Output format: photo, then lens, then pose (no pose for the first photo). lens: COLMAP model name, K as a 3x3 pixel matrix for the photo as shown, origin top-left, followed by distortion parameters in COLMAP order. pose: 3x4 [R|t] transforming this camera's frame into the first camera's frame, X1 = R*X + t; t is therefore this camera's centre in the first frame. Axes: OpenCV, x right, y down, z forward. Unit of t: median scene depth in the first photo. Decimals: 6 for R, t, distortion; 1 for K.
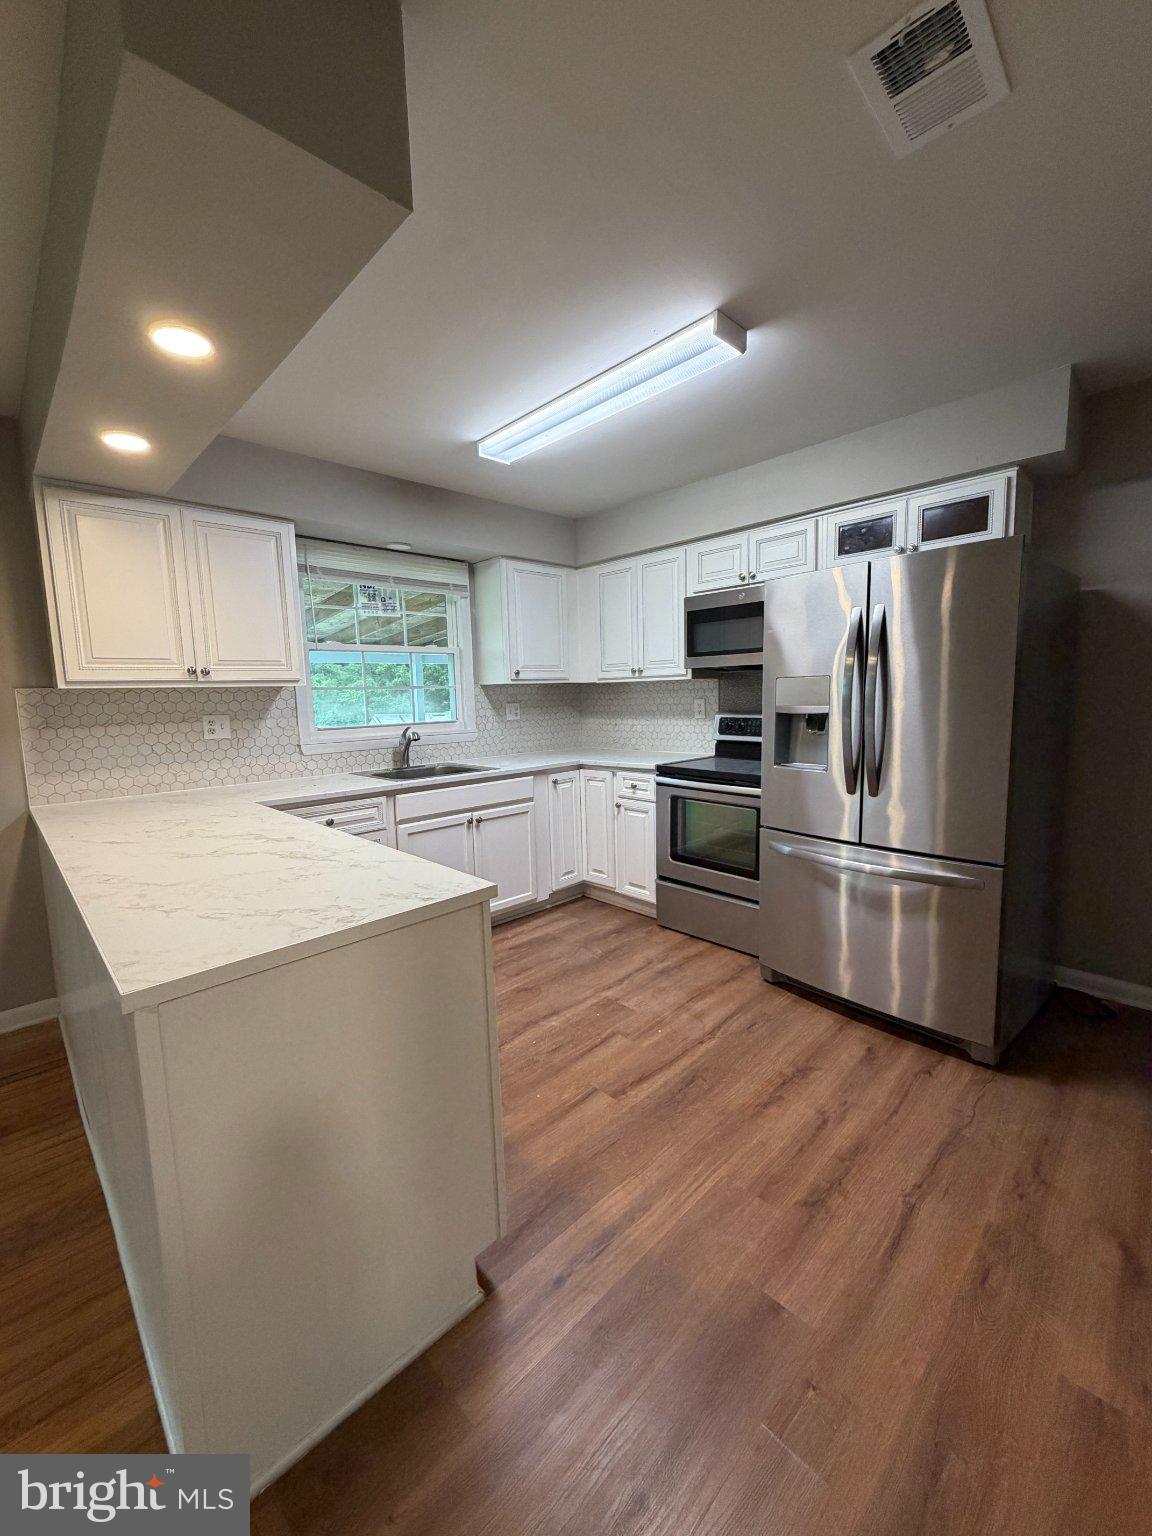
lens RADIAL K [[613.5, 0, 576.7], [0, 613.5, 763.1], [0, 0, 1]] dist [0.001098, -0.000370]
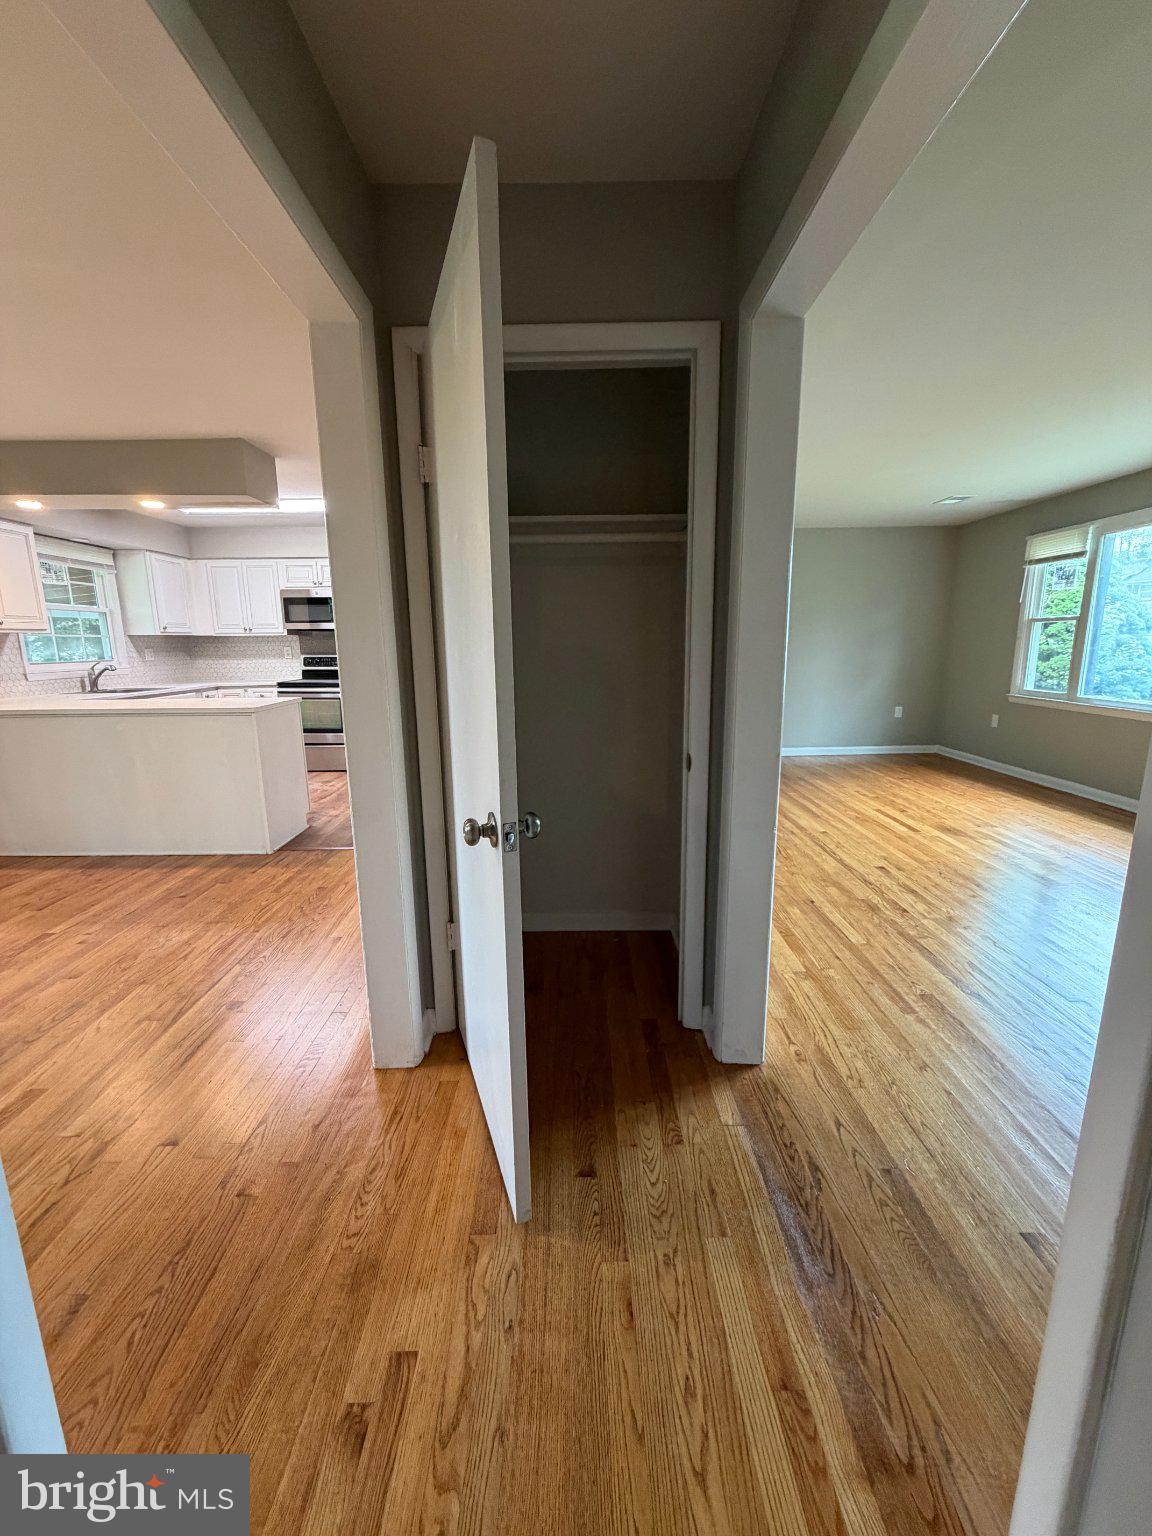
lens RADIAL K [[613.5, 0, 576.7], [0, 613.5, 763.1], [0, 0, 1]] dist [0.001098, -0.000370]
pose [[0.689315, -0.121627, 0.714179, -0.537105], [0.076605, 0.992517, 0.095091, 0.124664], [-0.720401, -0.010838, 0.693473, -0.831719]]
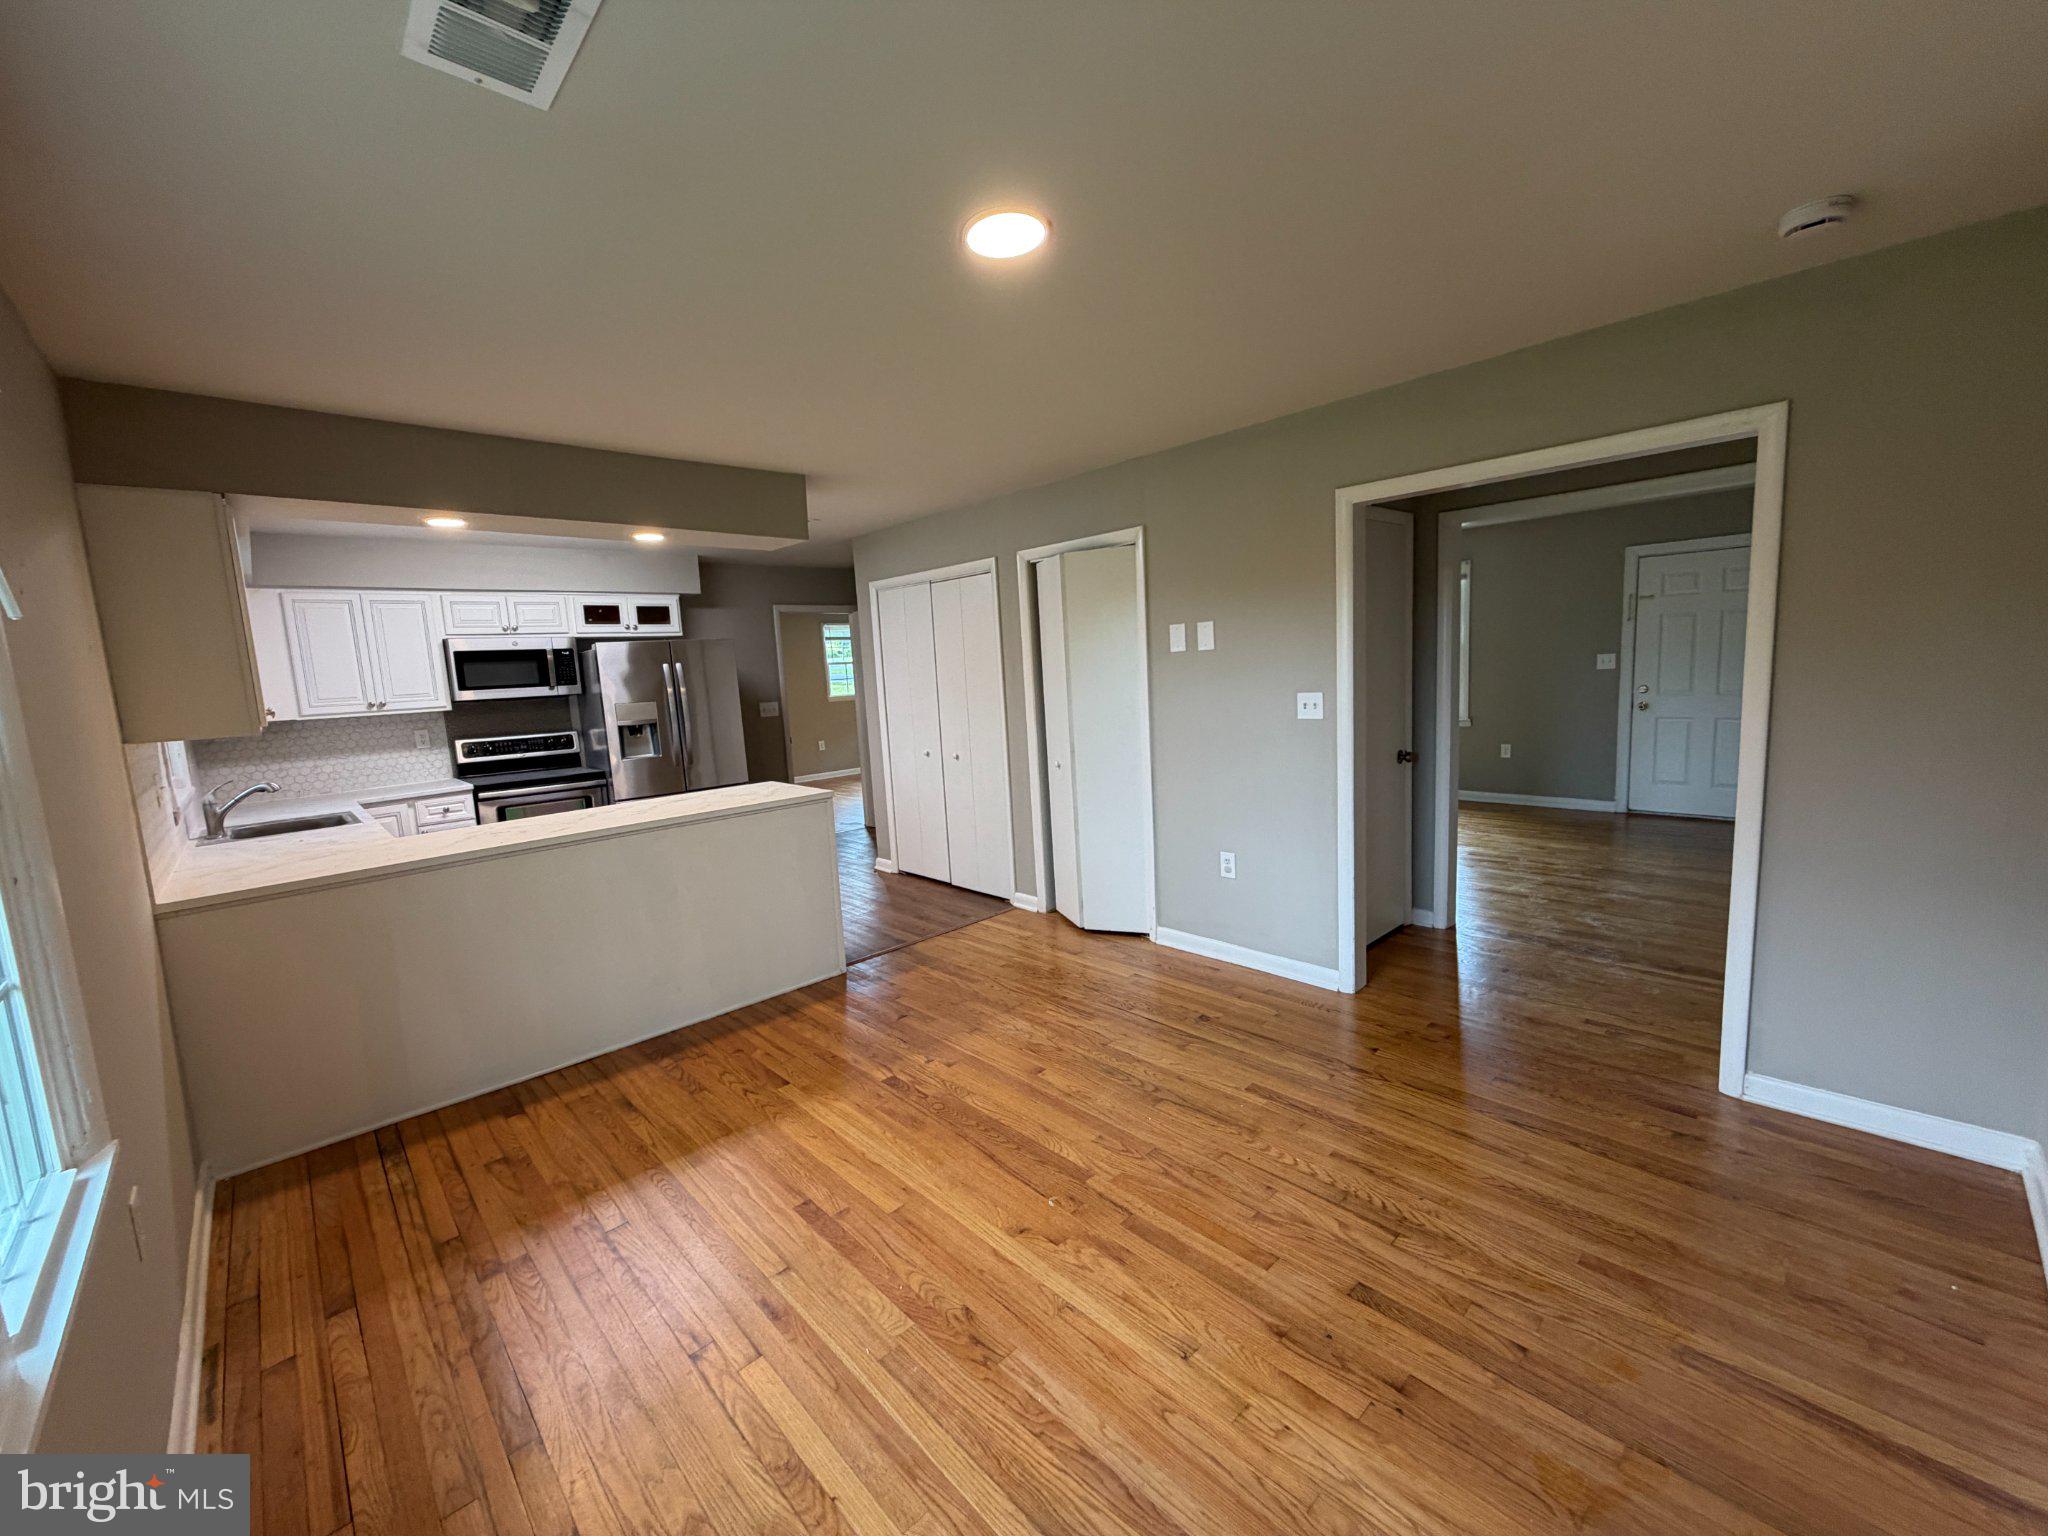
lens RADIAL K [[818.0, 0, 1017.4], [0, 818.0, 769.0], [0, 0, 1]] dist [0.001098, -0.000370]
pose [[0.004734, -0.099556, 0.995021, -1.247524], [0.170478, 0.980546, 0.097297, -0.001214], [-0.985350, 0.169169, 0.021614, -0.025233]]
